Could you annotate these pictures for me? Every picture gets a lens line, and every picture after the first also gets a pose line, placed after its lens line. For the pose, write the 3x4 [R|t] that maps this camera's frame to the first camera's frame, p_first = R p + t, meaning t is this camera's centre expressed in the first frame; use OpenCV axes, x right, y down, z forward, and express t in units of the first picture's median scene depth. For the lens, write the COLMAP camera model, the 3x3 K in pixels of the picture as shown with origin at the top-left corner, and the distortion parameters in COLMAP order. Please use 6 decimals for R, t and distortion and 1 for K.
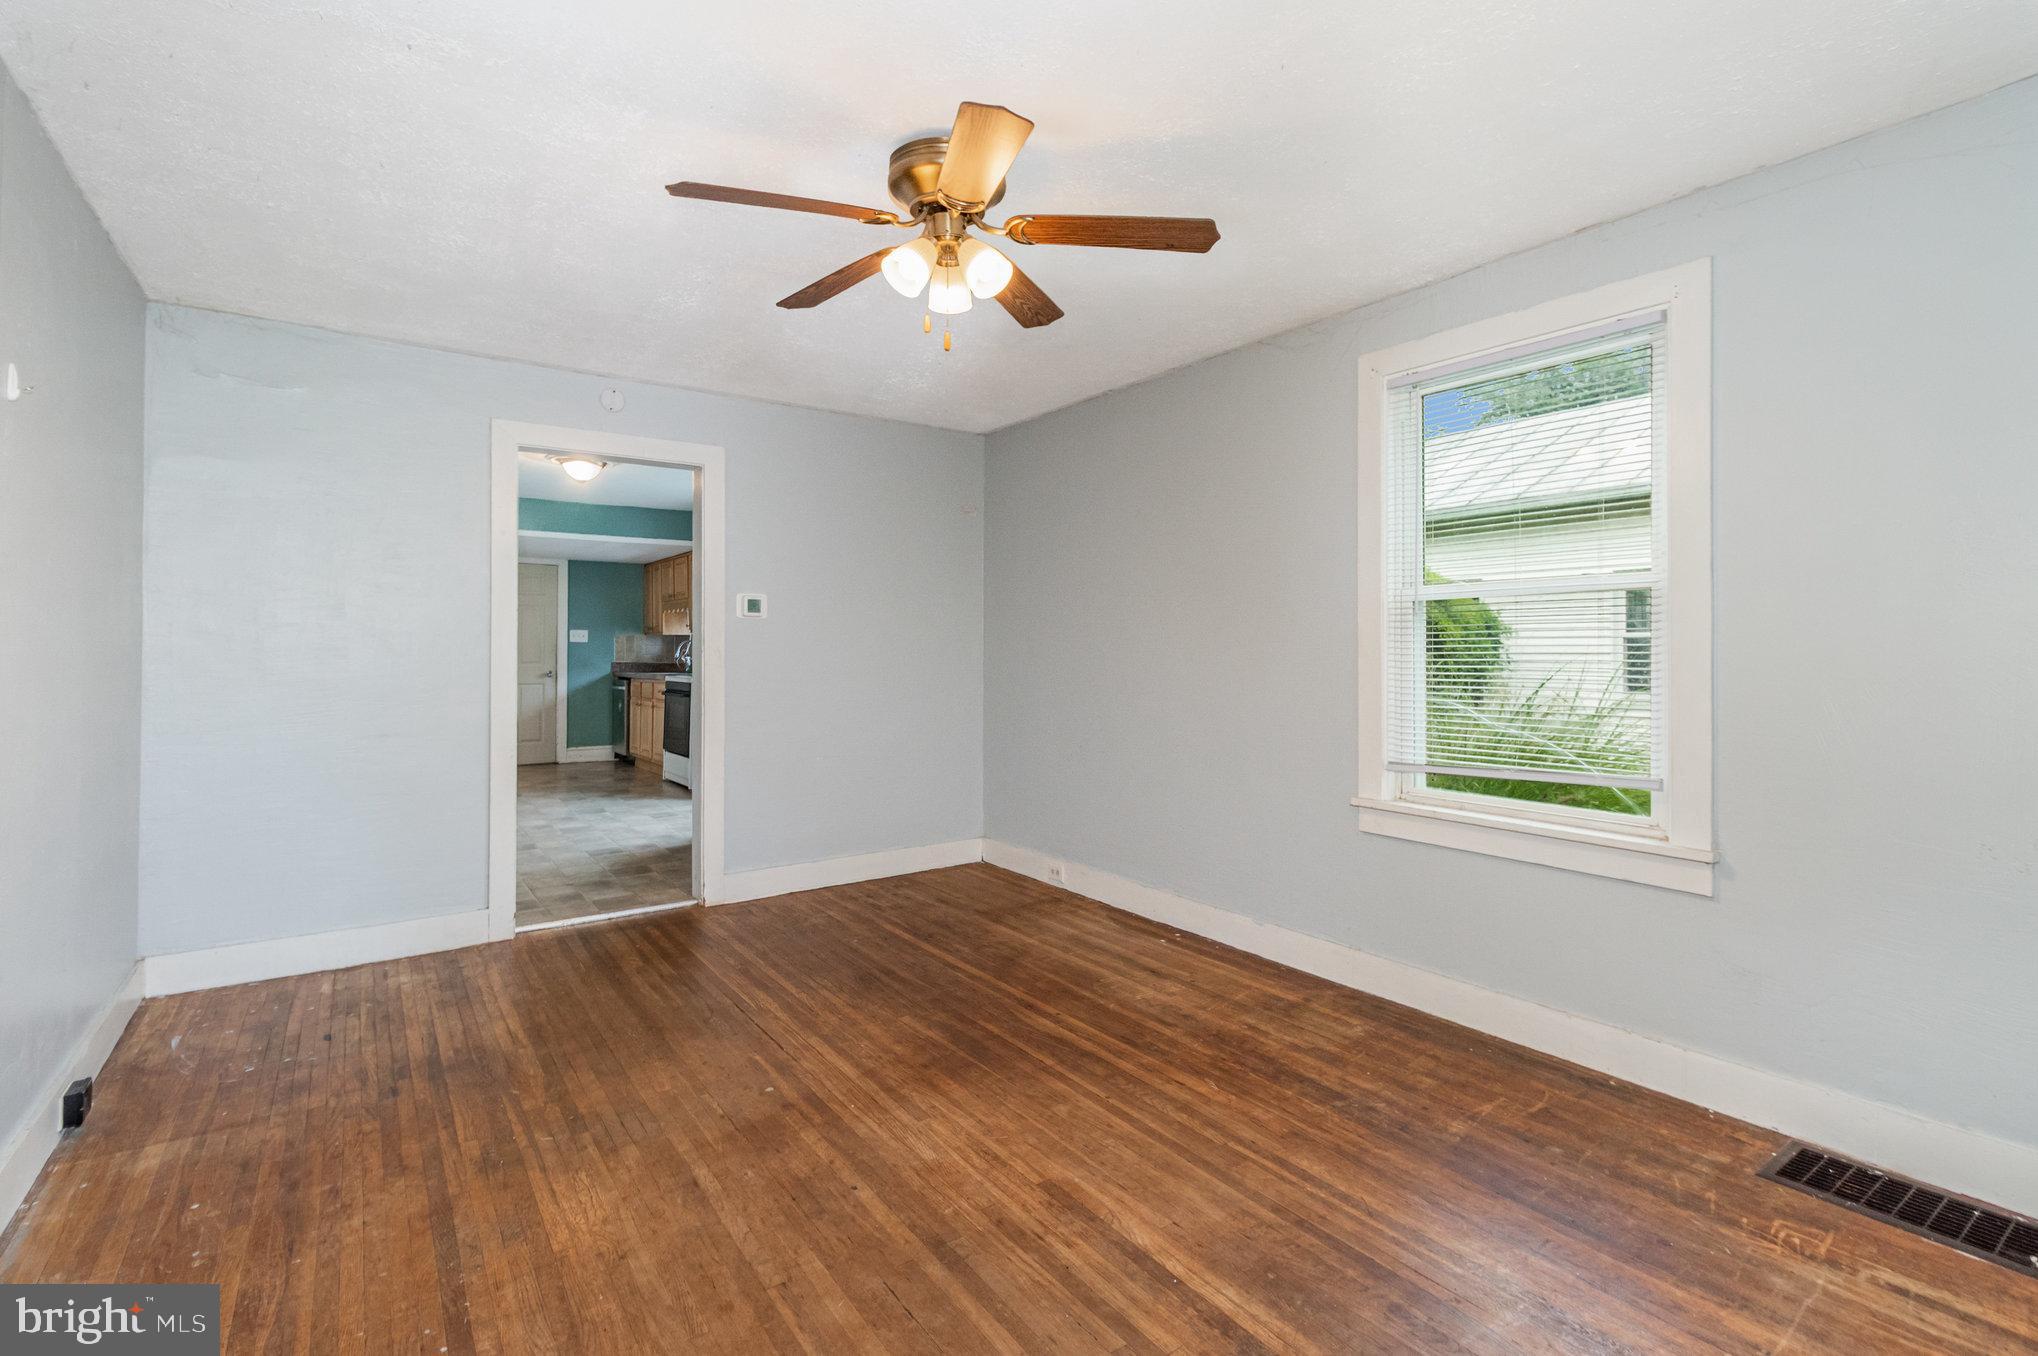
lens RADIAL K [[945.3, 0, 1031.8], [0, 945.3, 631.5], [0, 0, 1]] dist [0.000737, 0.000312]
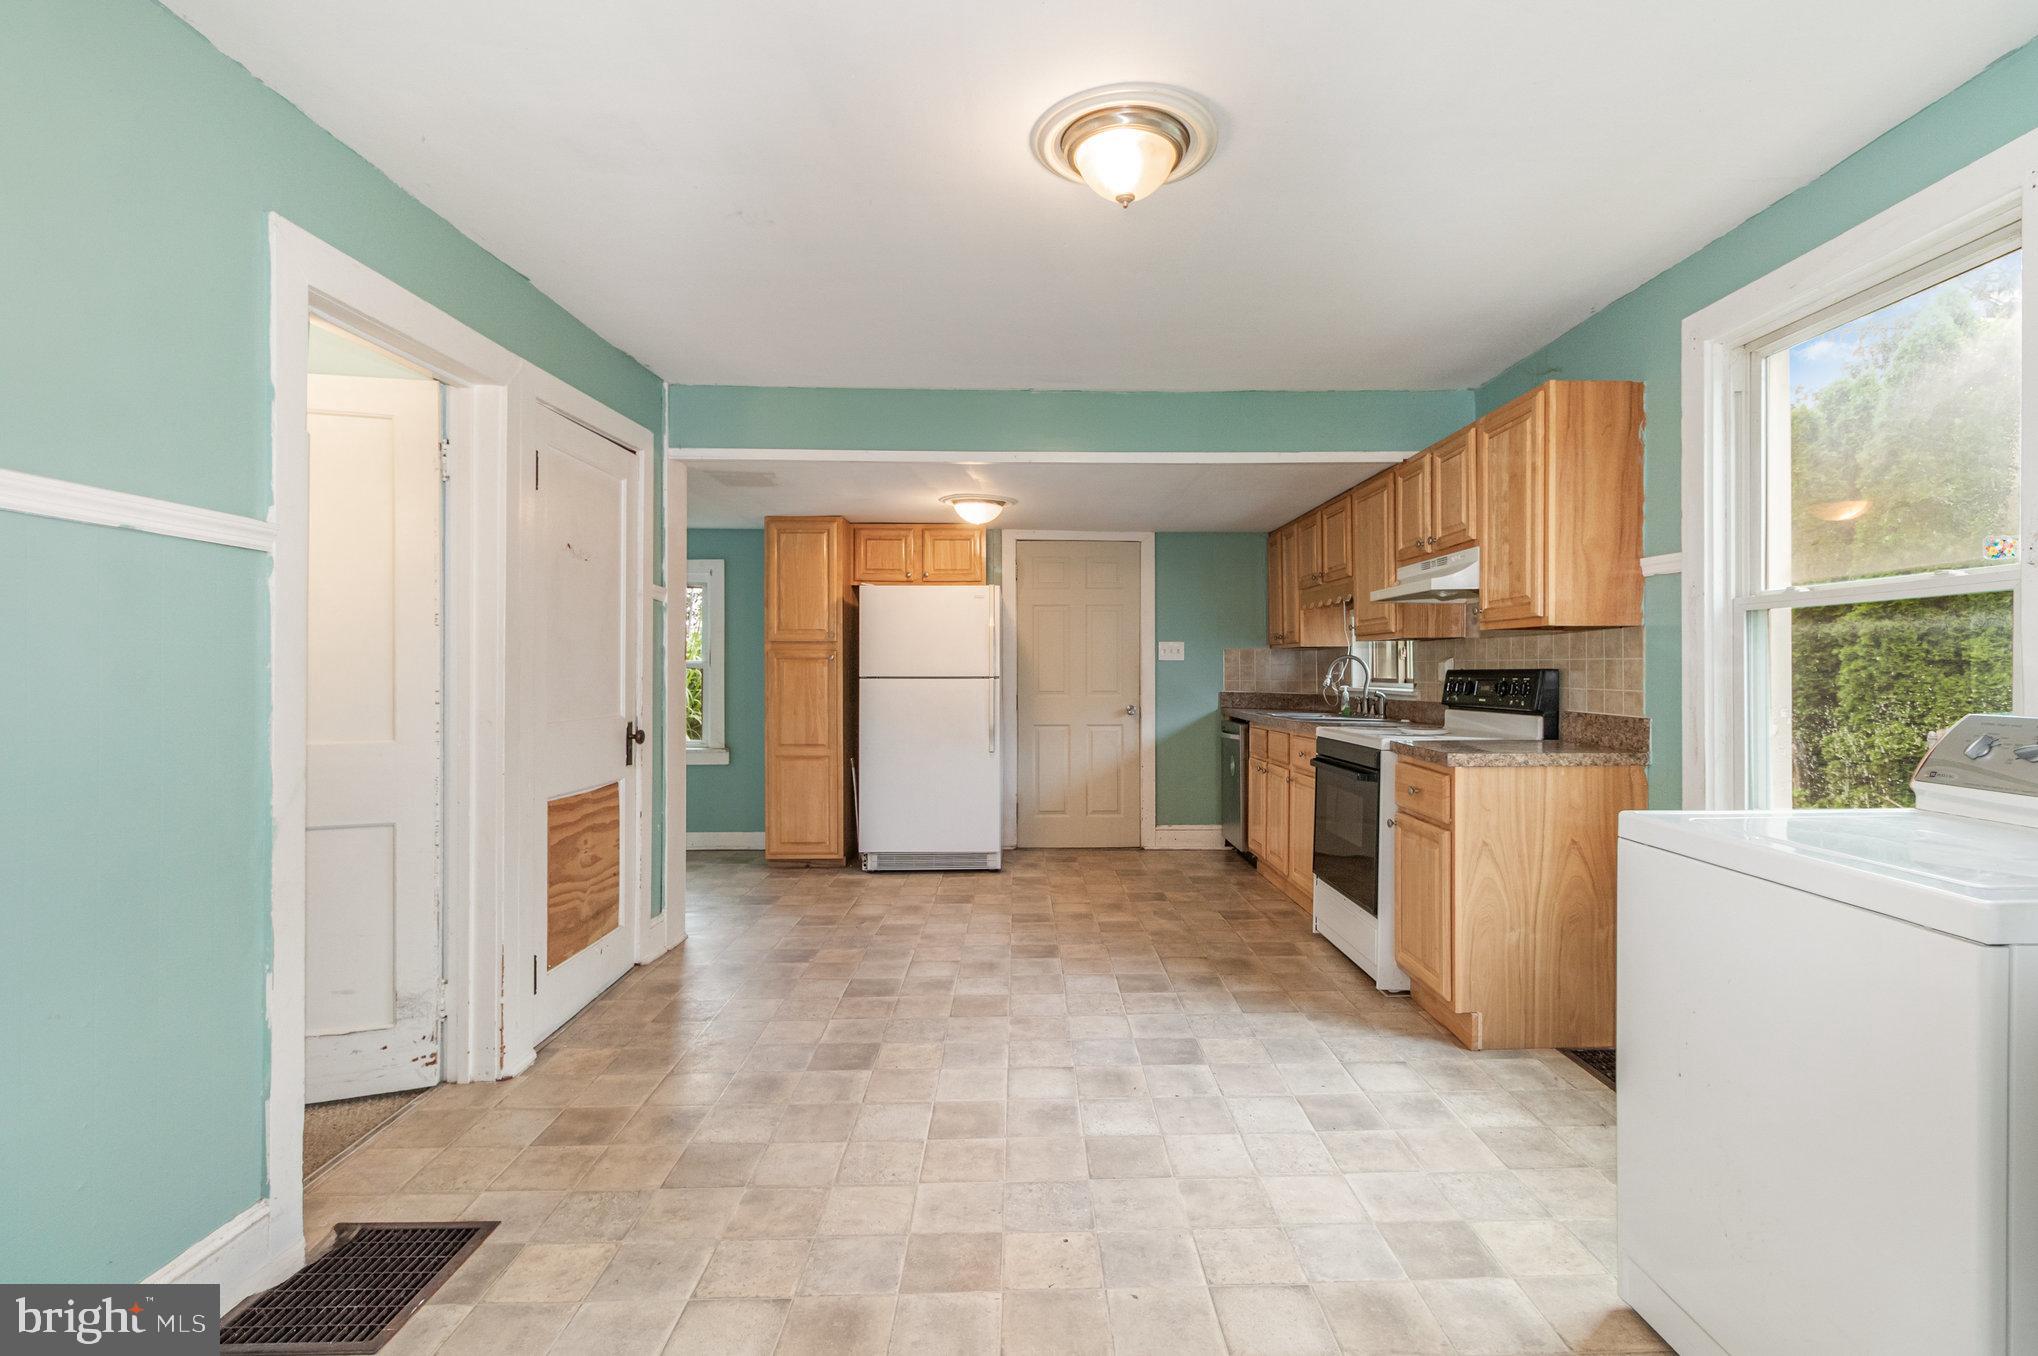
lens RADIAL K [[944.4, 0, 1035.9], [0, 944.4, 680.6], [0, 0, 1]] dist [0.000855, -0.000100]
pose [[0.814396, 0.004941, -0.580289, -0.571446], [0.013942, 0.999509, 0.028076, 0.016442], [0.580142, -0.030956, 0.813927, 1.328532]]
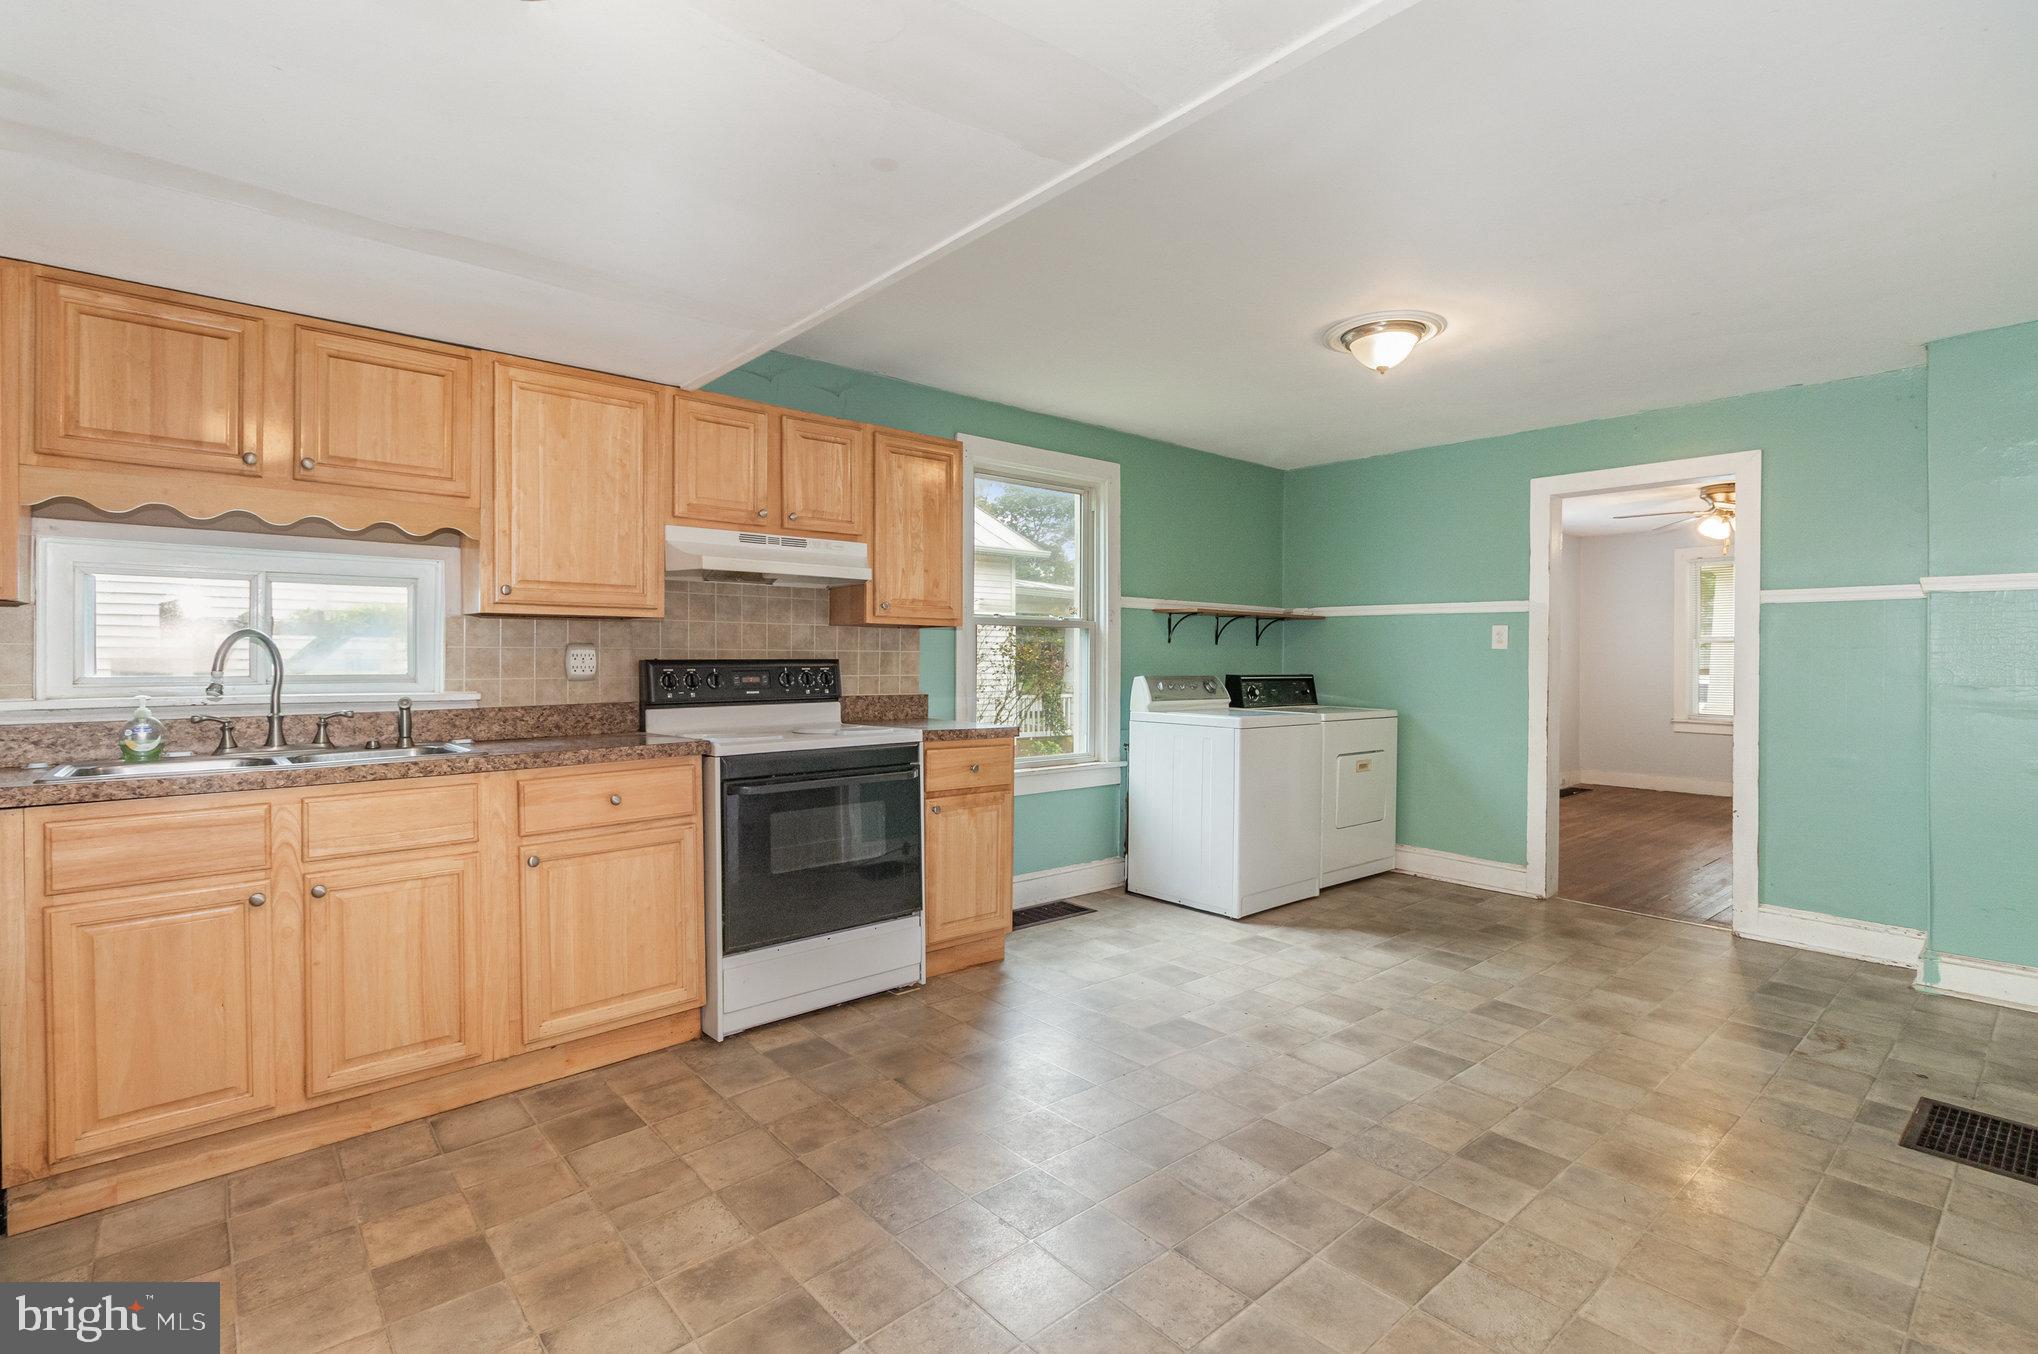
lens RADIAL K [[944.4, 0, 1035.9], [0, 944.4, 679.6], [0, 0, 1]] dist [0.000855, -0.000100]
pose [[-0.088649, -0.024006, 0.995774, -1.877831], [-0.023381, 0.999484, 0.022014, 0.034599], [-0.995788, -0.021330, -0.089164, 2.351227]]
